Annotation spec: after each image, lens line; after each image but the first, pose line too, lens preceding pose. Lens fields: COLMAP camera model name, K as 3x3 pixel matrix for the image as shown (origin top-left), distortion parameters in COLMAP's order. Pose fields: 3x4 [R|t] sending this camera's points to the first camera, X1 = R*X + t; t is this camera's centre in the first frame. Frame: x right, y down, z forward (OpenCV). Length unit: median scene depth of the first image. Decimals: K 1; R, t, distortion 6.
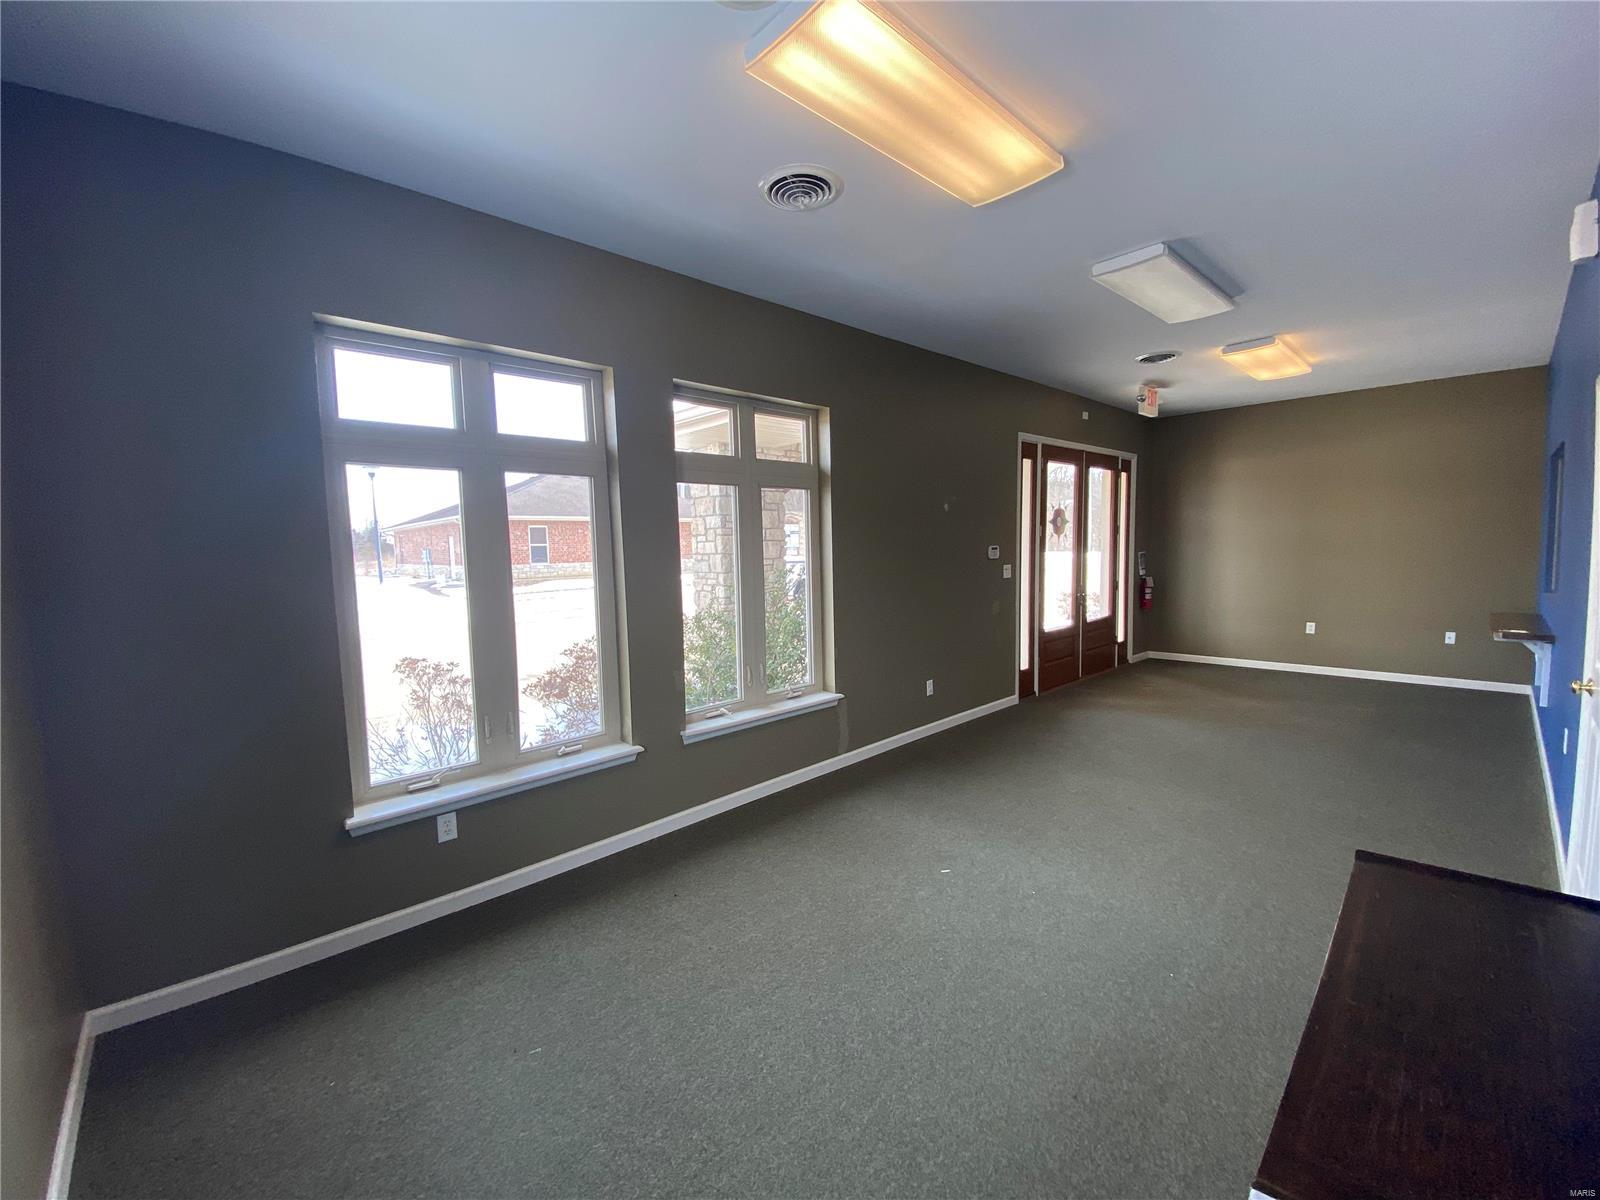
lens RADIAL K [[645.5, 0, 787.3], [0, 645.5, 597.1], [0, 0, 1]] dist [0.011013, -0.016025]
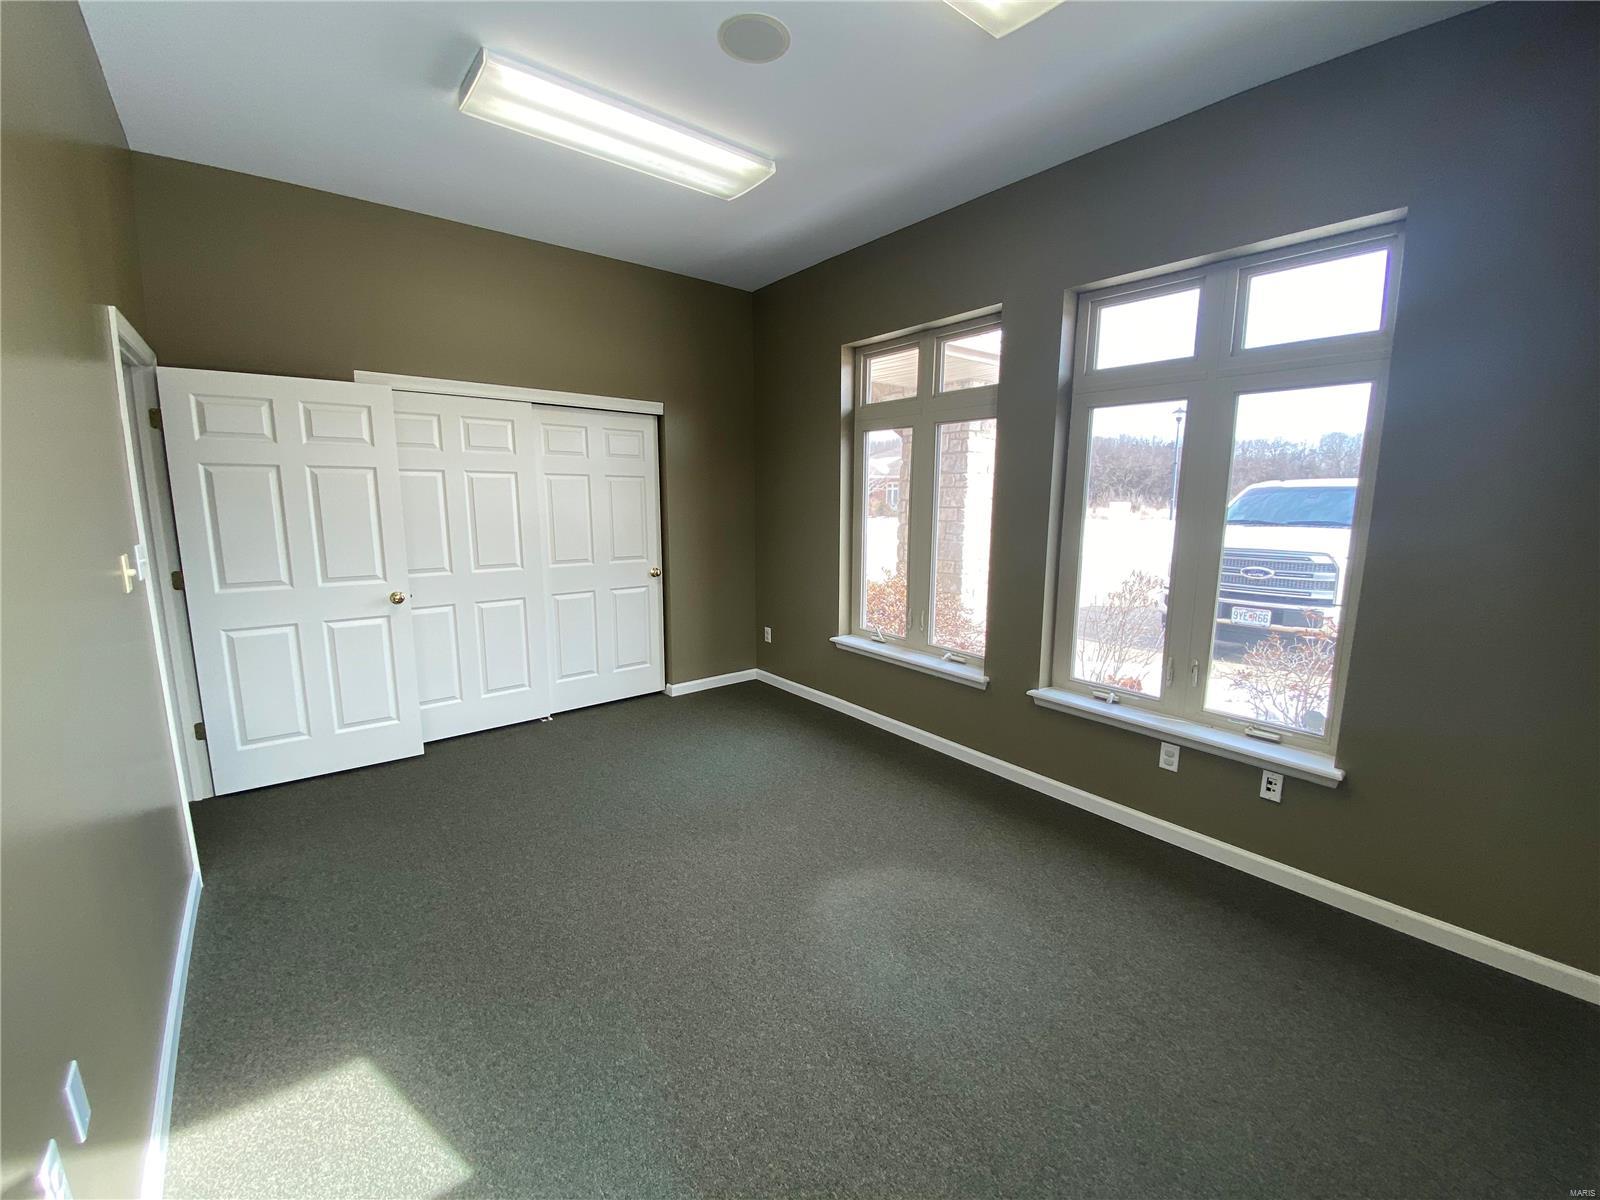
lens RADIAL K [[645.5, 0, 787.3], [0, 645.5, 597.1], [0, 0, 1]] dist [0.011013, -0.016025]
pose [[-0.065398, 0.193897, -0.978840, 0.620850], [-0.081237, 0.976649, 0.198891, -0.062047], [0.994547, 0.092525, -0.048120, 0.562339]]
